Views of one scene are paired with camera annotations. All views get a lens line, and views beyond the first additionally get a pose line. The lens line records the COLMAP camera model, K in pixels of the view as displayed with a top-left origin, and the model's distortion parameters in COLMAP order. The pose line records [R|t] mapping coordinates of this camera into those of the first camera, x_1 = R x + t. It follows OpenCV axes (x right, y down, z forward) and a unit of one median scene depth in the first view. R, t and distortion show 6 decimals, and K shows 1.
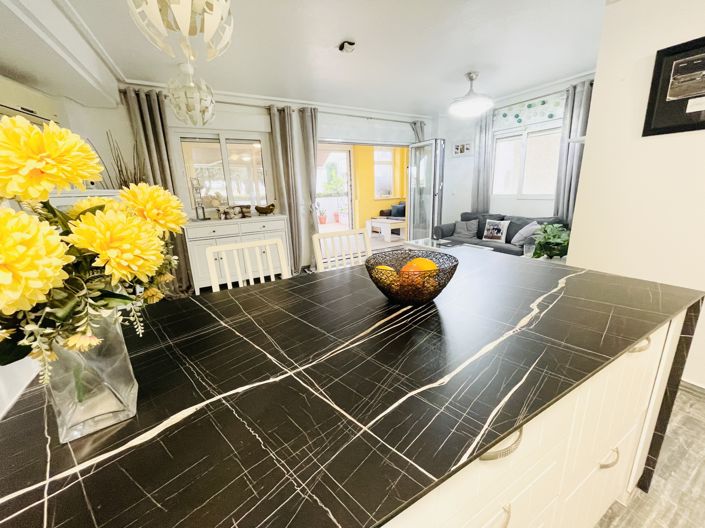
lens RADIAL K [[284.9, 0, 350.4], [0, 284.9, 264.6], [0, 0, 1]] dist [-0.001704, 0.000500]
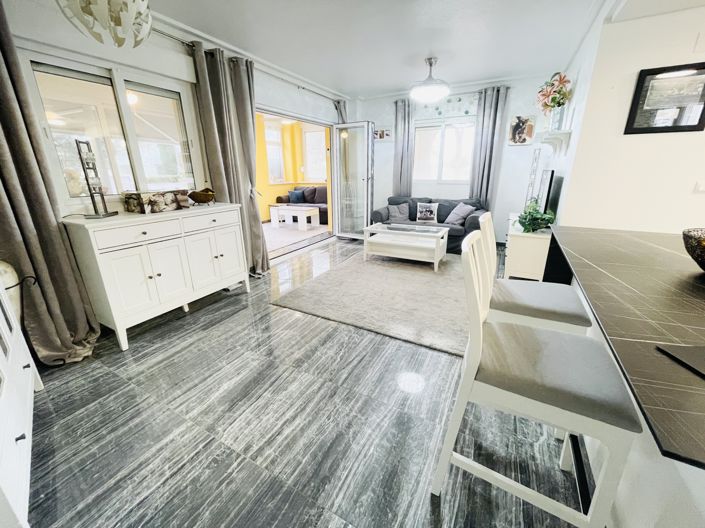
lens RADIAL K [[284.9, 0, 348.6], [0, 284.9, 263.6], [0, 0, 1]] dist [-0.001704, 0.000500]
pose [[0.856130, -0.133715, 0.499162, -0.363072], [0.113150, 0.991009, 0.071402, -0.039595], [-0.504221, -0.004649, 0.863562, 0.215869]]
